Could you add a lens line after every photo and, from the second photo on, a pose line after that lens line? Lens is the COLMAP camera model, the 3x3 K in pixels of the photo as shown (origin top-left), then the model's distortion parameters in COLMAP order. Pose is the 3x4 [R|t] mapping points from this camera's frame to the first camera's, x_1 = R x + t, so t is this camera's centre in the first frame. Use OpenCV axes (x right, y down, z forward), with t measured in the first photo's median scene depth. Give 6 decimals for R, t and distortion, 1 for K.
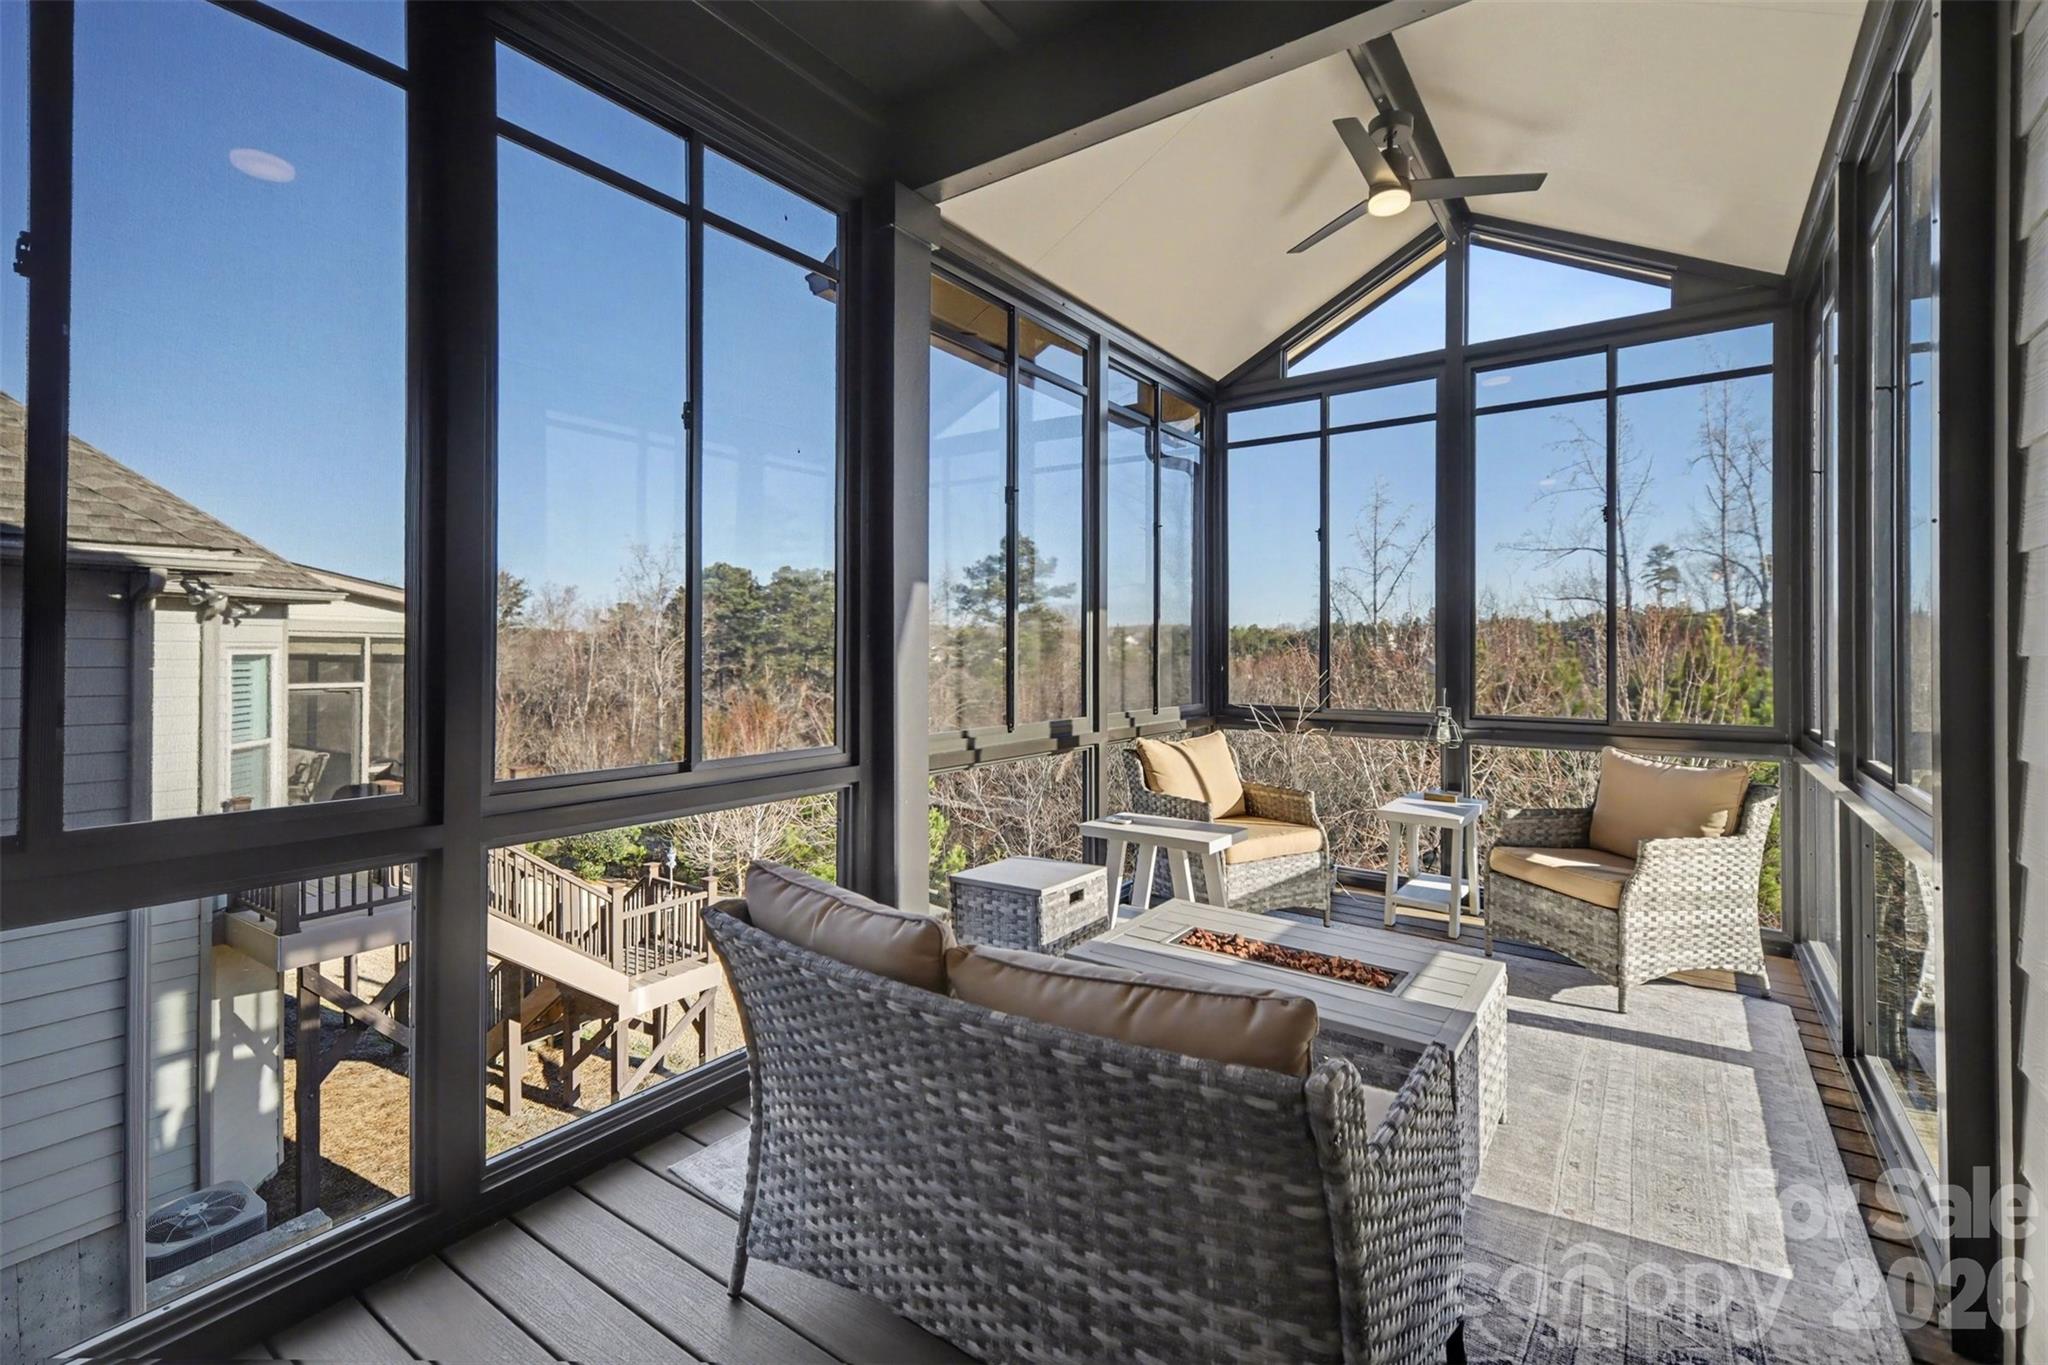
lens RADIAL K [[904.6, 0, 1021.3], [0, 904.6, 660.6], [0, 0, 1]] dist [0.022509, 0.000062]
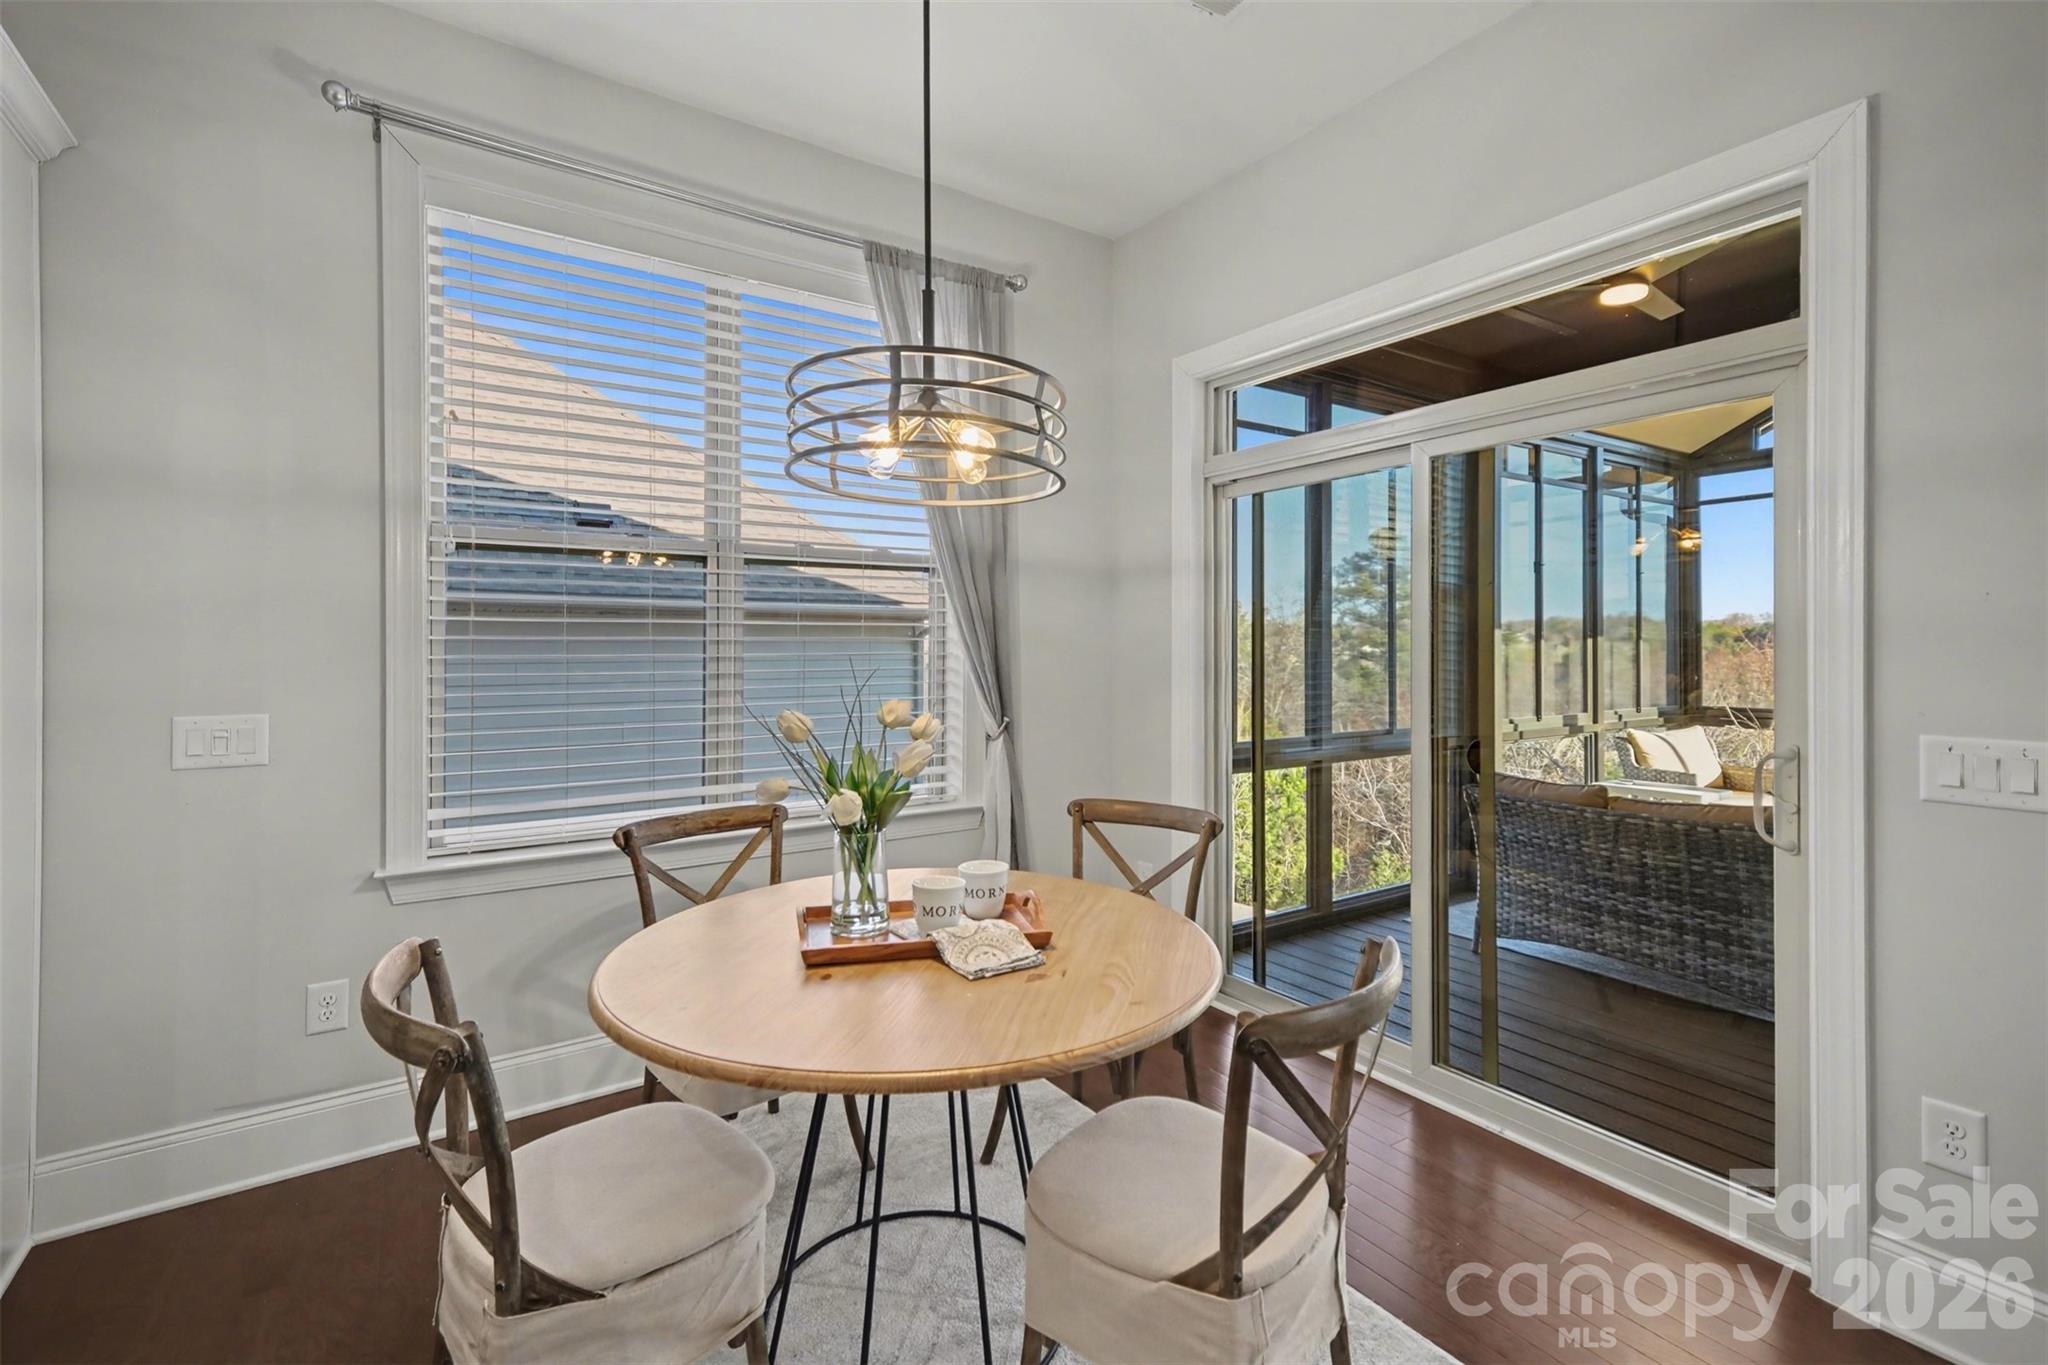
lens RADIAL K [[904.6, 0, 1005.9], [0, 904.6, 666.7], [0, 0, 1]] dist [0.022509, 0.000062]
pose [[0.925294, -0.003415, -0.379236, -0.239624], [0.005688, 0.999972, 0.004872, -0.024821], [0.379209, -0.006665, 0.925287, -0.719819]]
